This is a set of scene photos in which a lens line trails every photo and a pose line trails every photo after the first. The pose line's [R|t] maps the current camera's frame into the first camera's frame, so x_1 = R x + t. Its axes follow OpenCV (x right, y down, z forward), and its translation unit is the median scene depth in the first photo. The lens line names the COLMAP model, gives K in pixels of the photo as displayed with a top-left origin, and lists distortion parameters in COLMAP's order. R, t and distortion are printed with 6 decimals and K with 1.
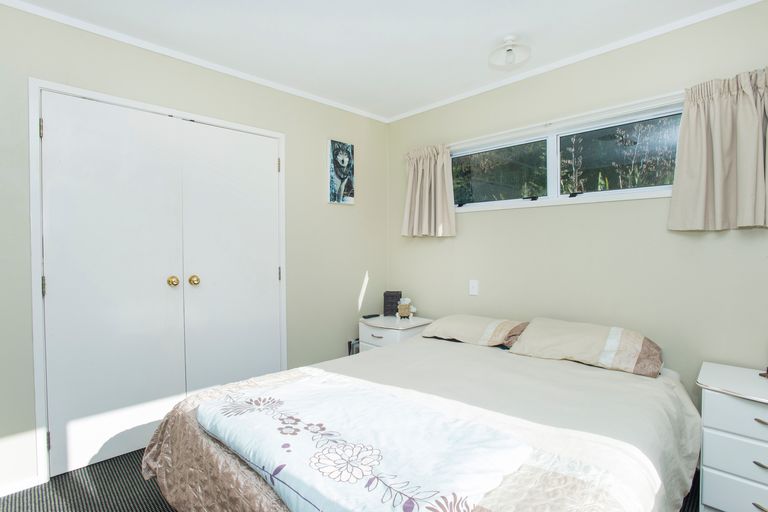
lens RADIAL K [[379.0, 0, 384.0], [0, 379.0, 256.0], [0, 0, 1]] dist [-0.003664, -0.000279]
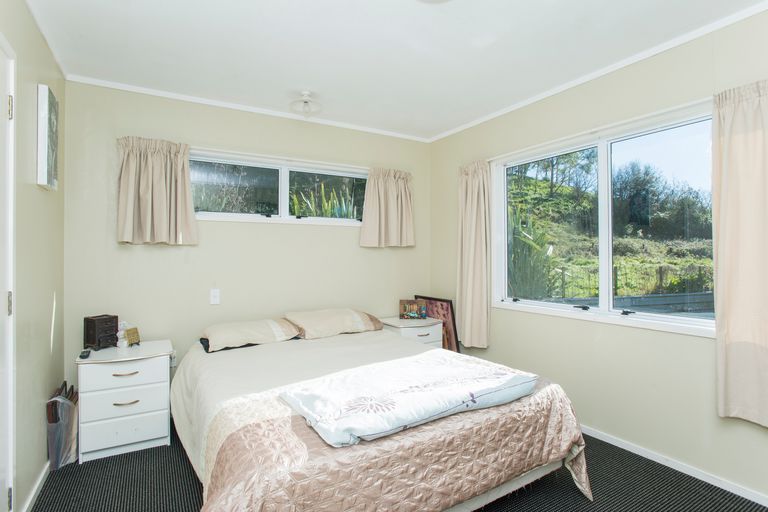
lens RADIAL K [[389.5, 0, 384.0], [0, 389.5, 256.0], [0, 0, 1]] dist [-0.004002, 0.000825]
pose [[0.276701, 0.005050, 0.960943, -0.685873], [0.022819, 0.999670, -0.011824, -0.001452], [-0.960685, 0.025200, 0.276494, 0.316137]]
